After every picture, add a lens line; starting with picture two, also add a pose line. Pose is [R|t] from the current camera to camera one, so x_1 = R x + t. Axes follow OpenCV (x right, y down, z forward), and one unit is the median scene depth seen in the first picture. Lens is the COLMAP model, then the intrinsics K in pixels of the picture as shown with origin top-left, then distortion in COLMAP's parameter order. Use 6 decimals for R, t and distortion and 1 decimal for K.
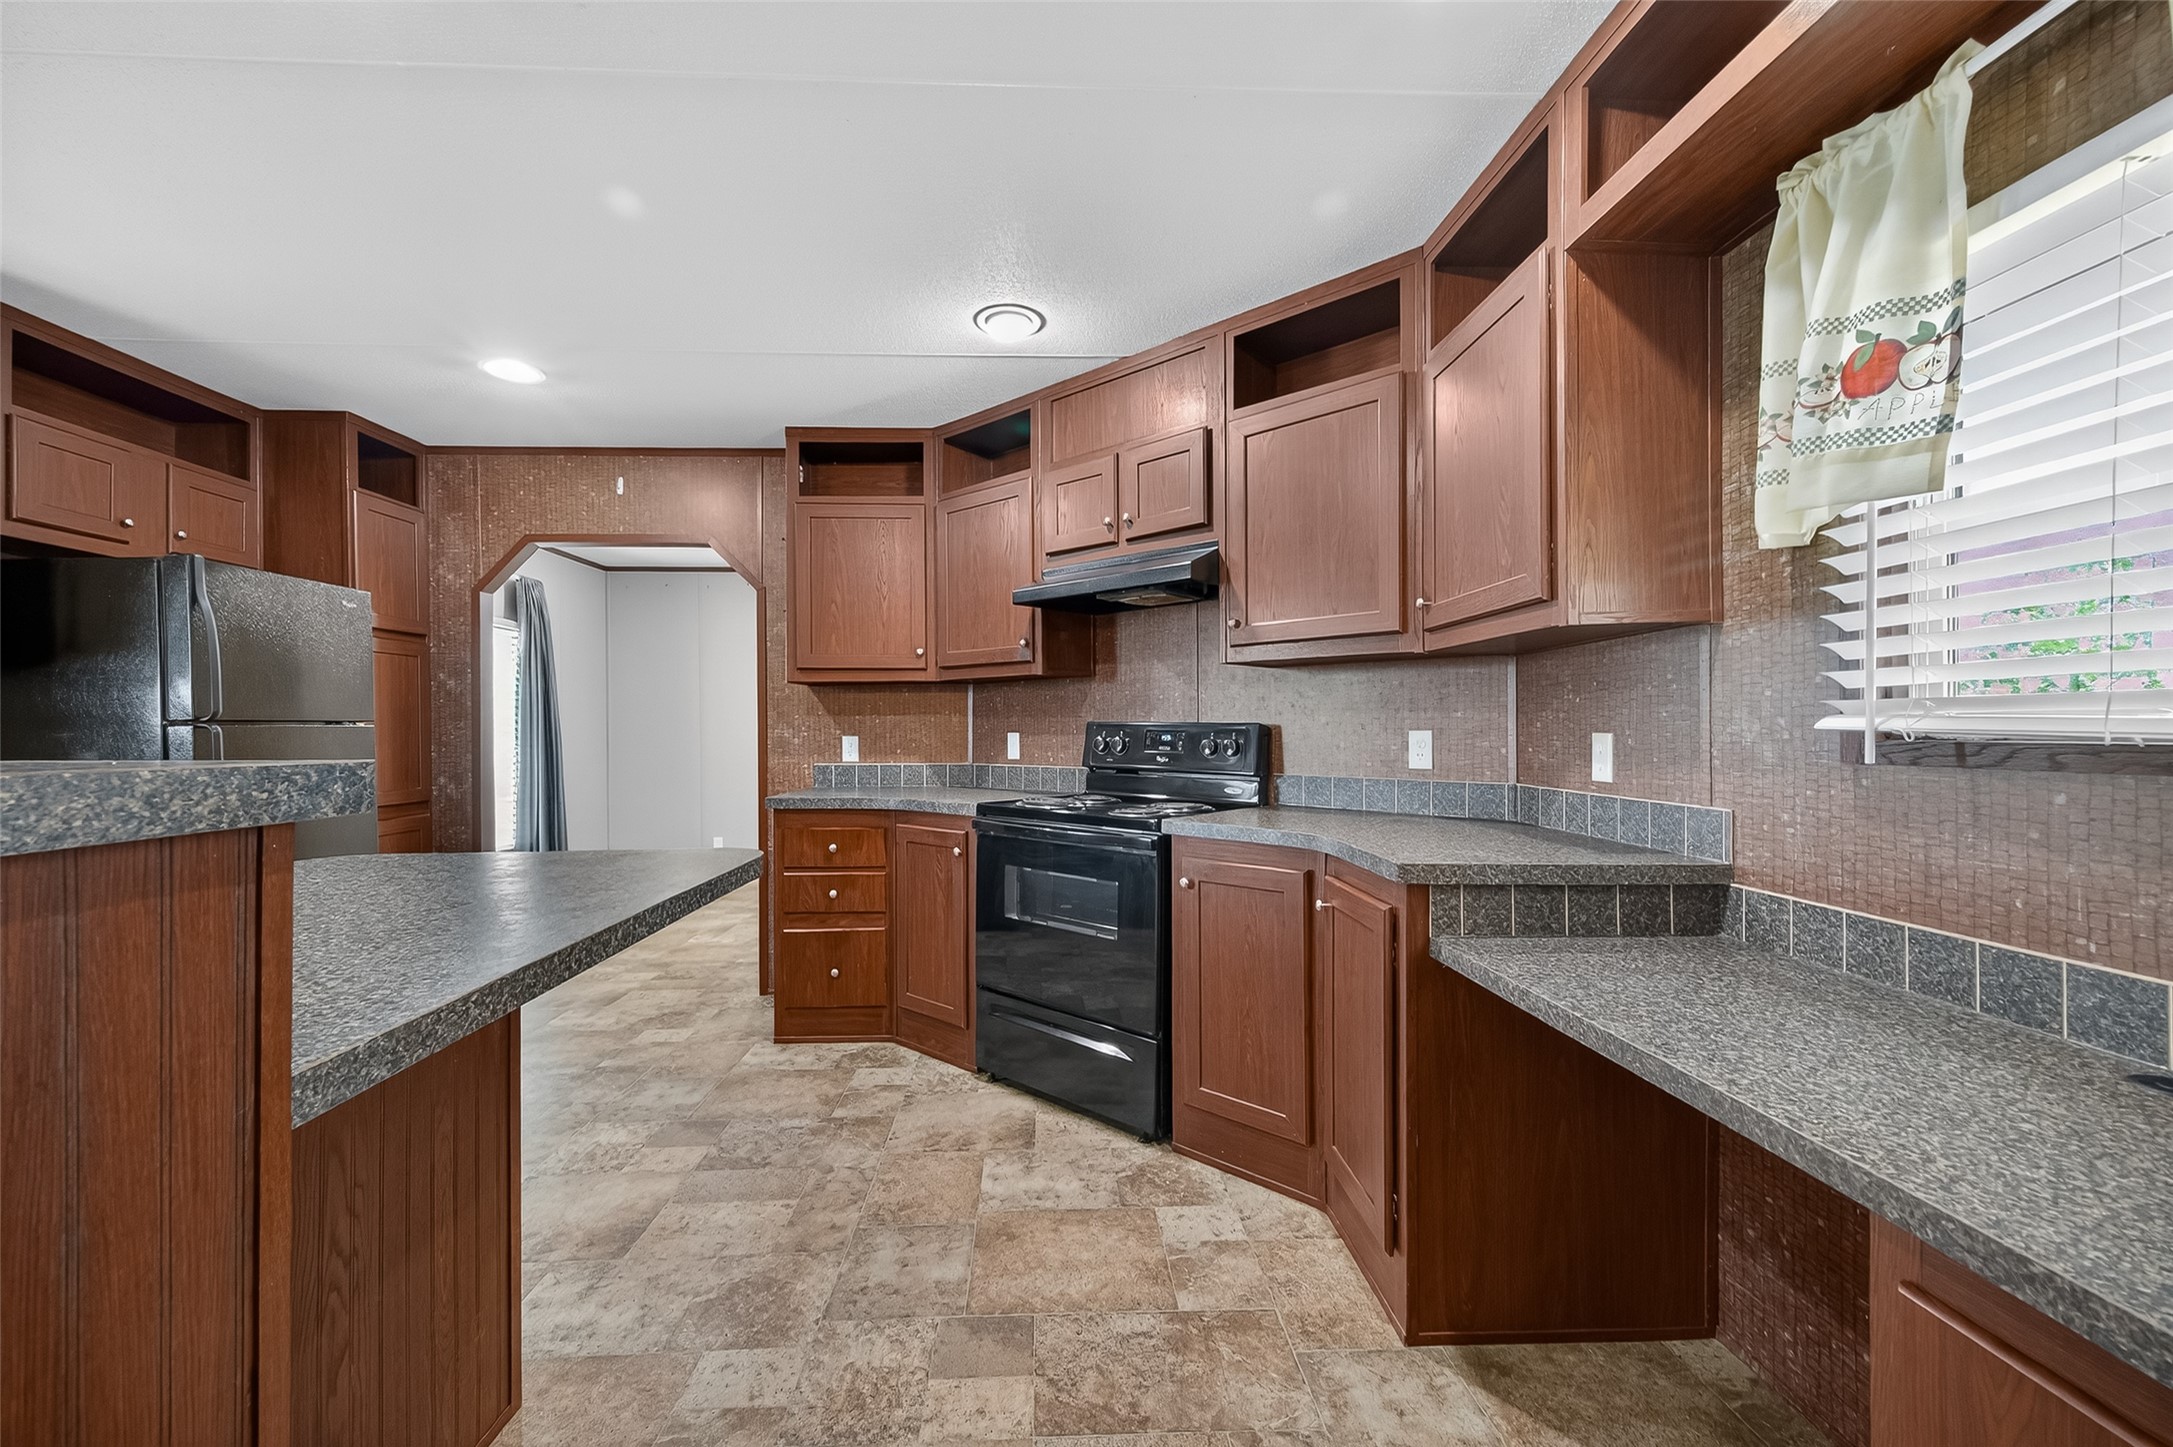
lens RADIAL K [[868.8, 0, 1059.6], [0, 868.8, 734.2], [0, 0, 1]] dist [0.011123, -0.000899]
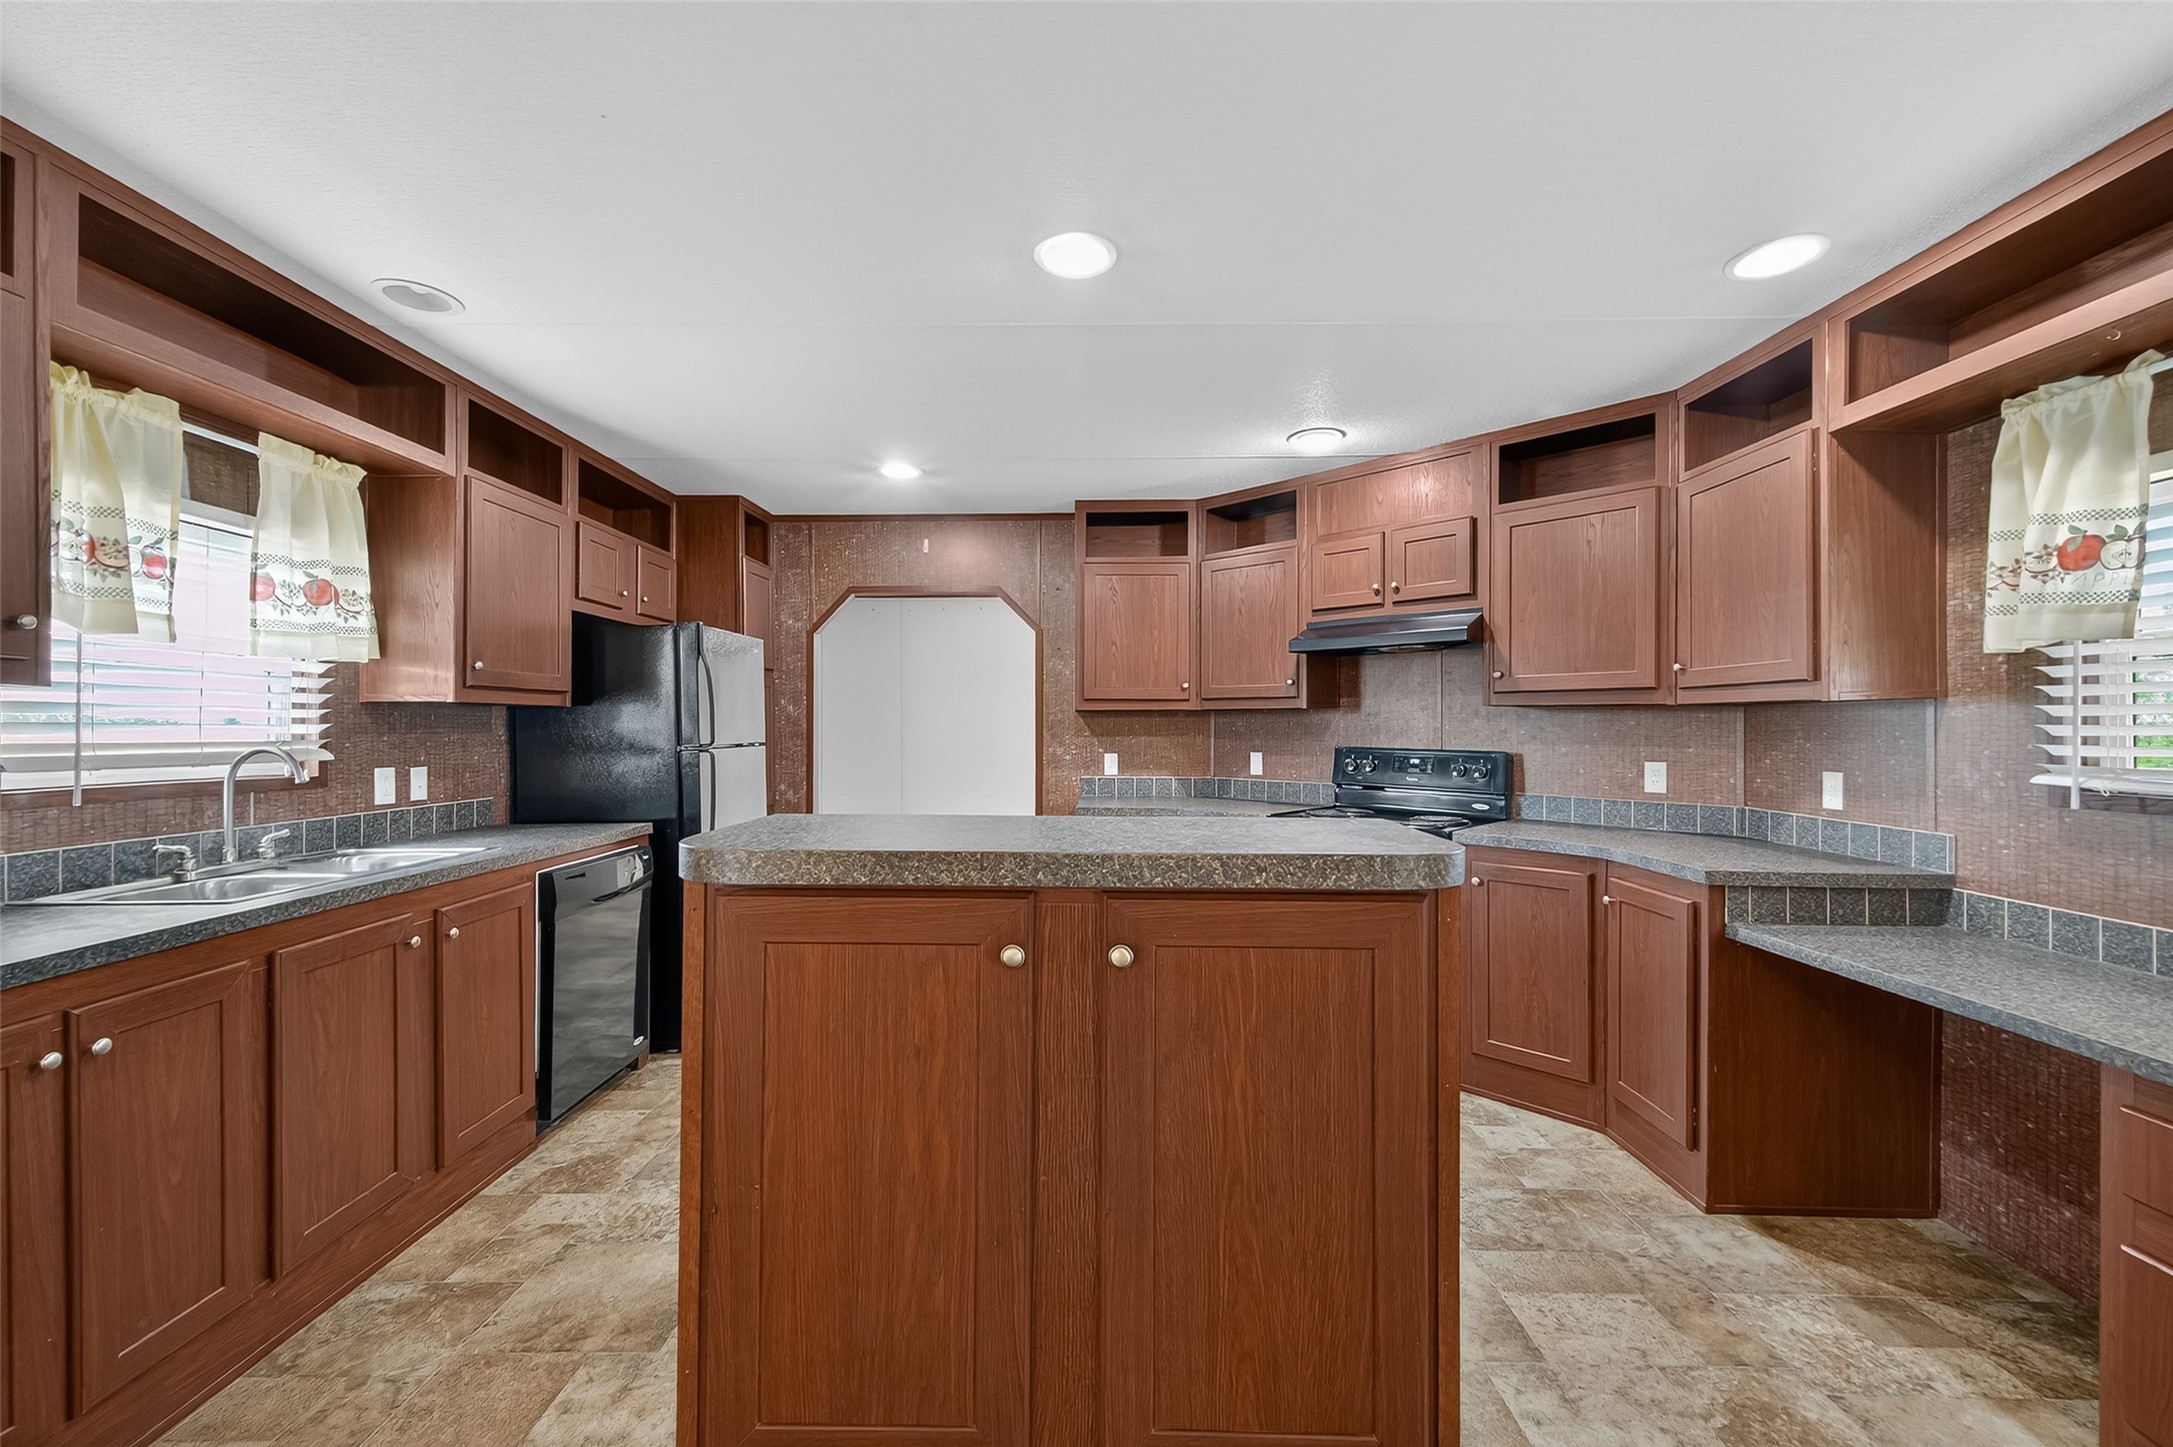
lens RADIAL K [[868.8, 0, 1076.6], [0, 868.8, 729.6], [0, 0, 1]] dist [0.011123, -0.000899]
pose [[0.998501, 0.005769, -0.054427, -0.402005], [-0.005814, 0.999983, -0.000665, -0.052858], [0.054422, 0.000981, 0.998518, -0.342018]]
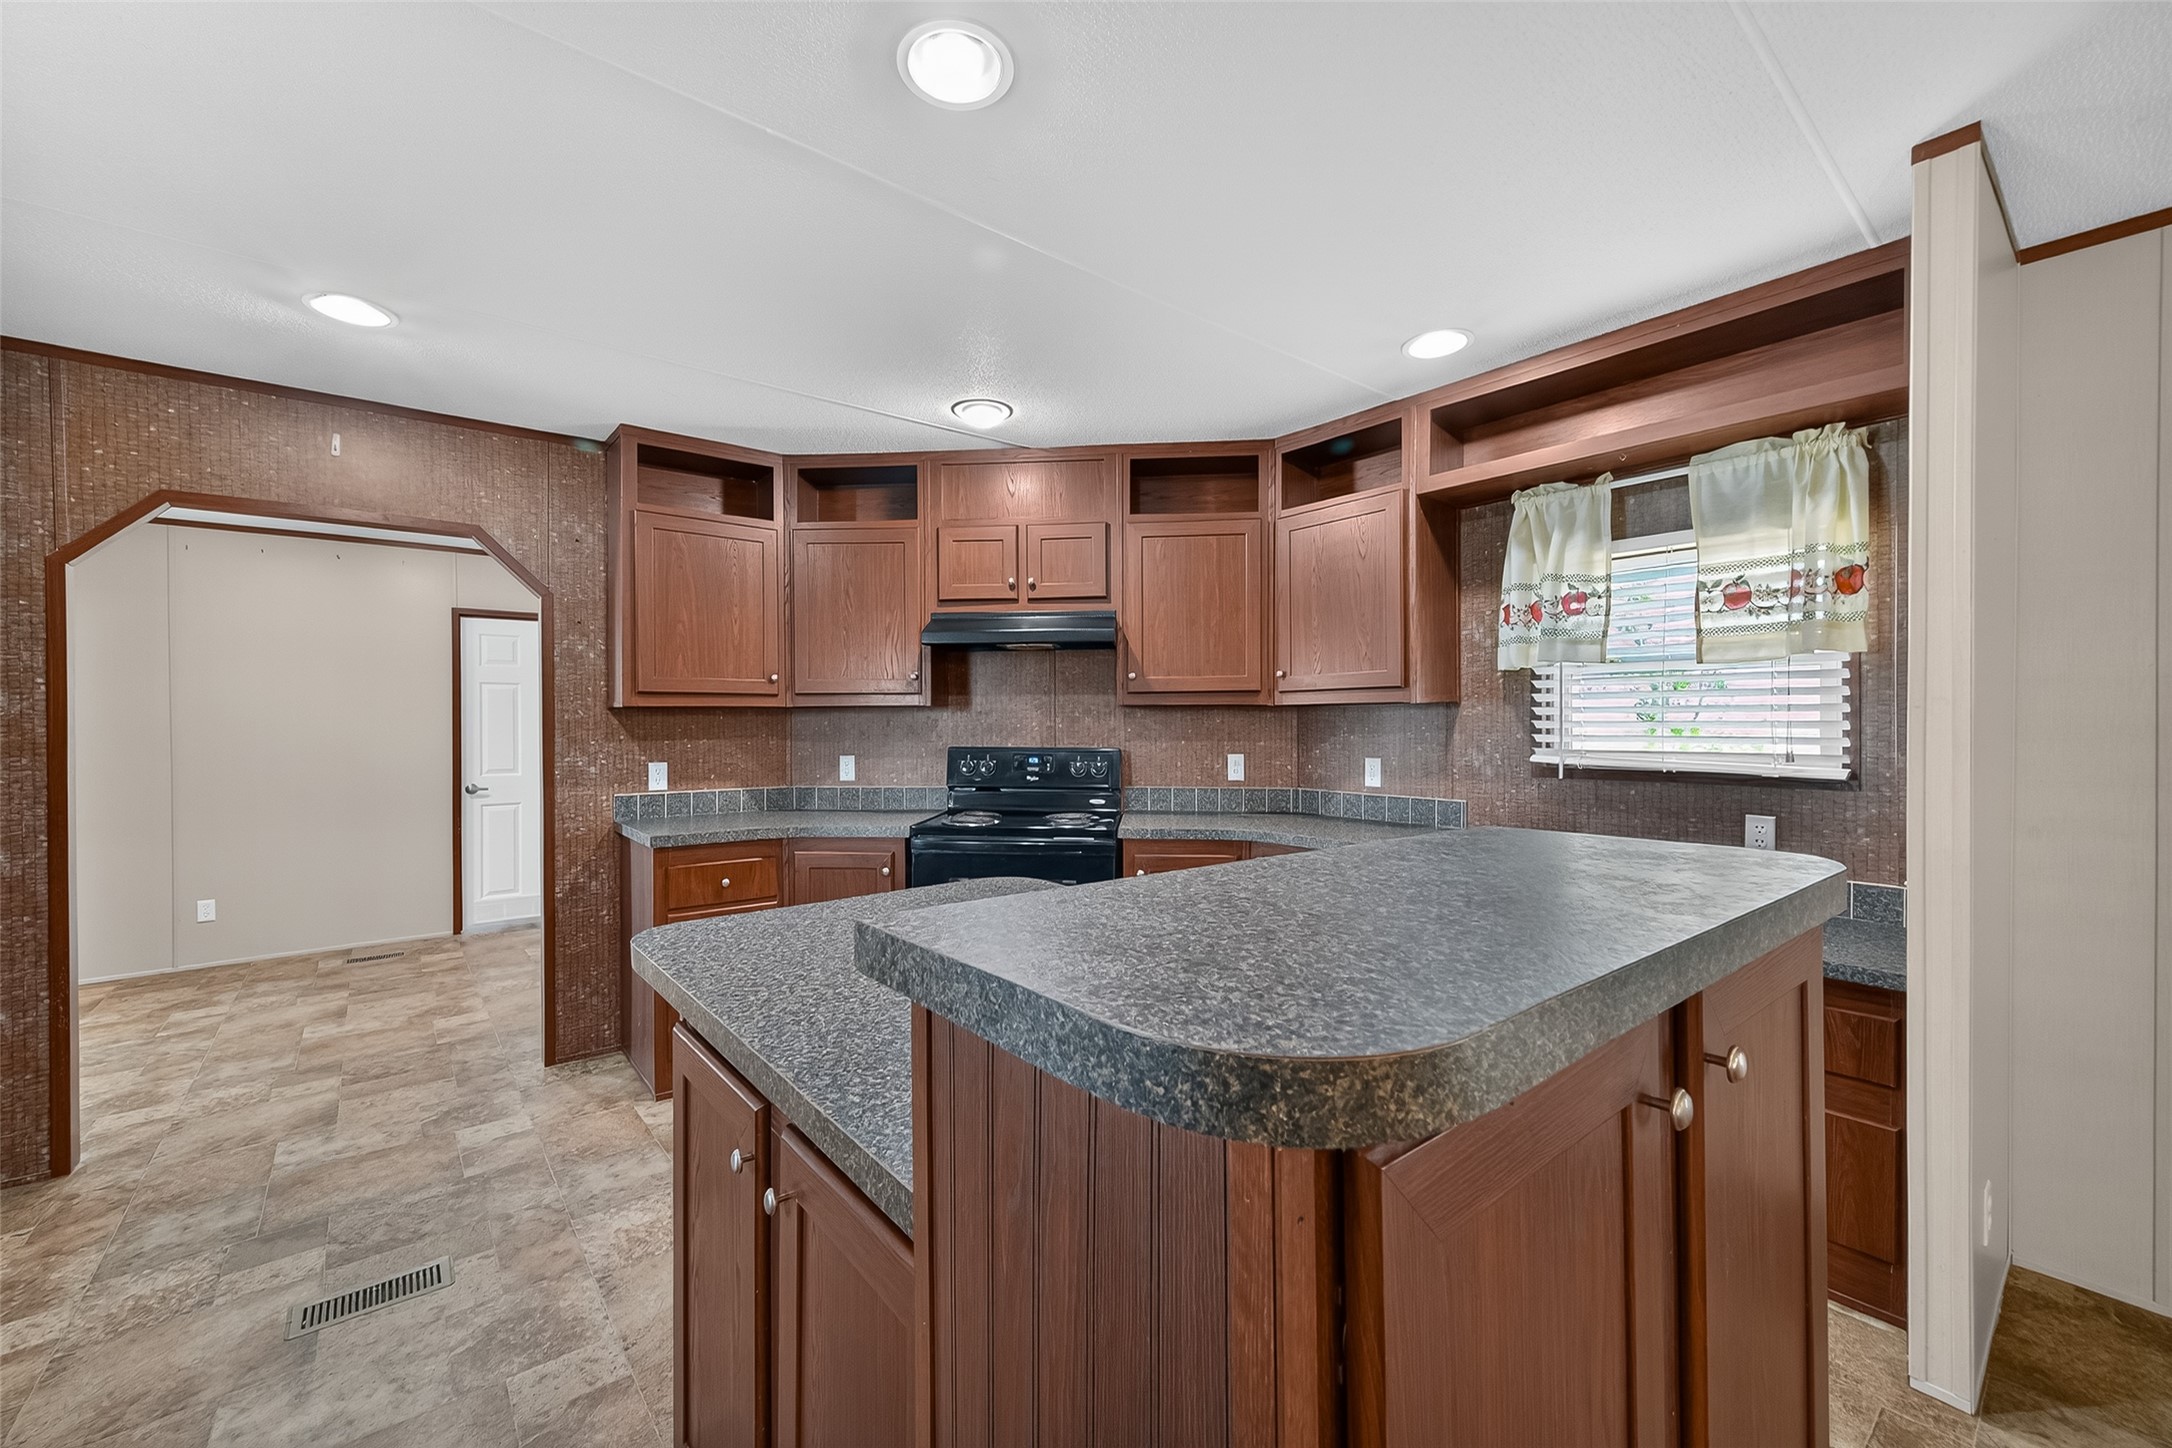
lens RADIAL K [[868.4, 0, 1085.3], [0, 868.4, 730.5], [0, 0, 1]] dist [0.011123, -0.000899]
pose [[0.803194, -0.004581, 0.595700, -0.767389], [0.004973, 0.999987, 0.000985, -0.054702], [-0.595697, 0.002171, 0.803206, -0.021387]]
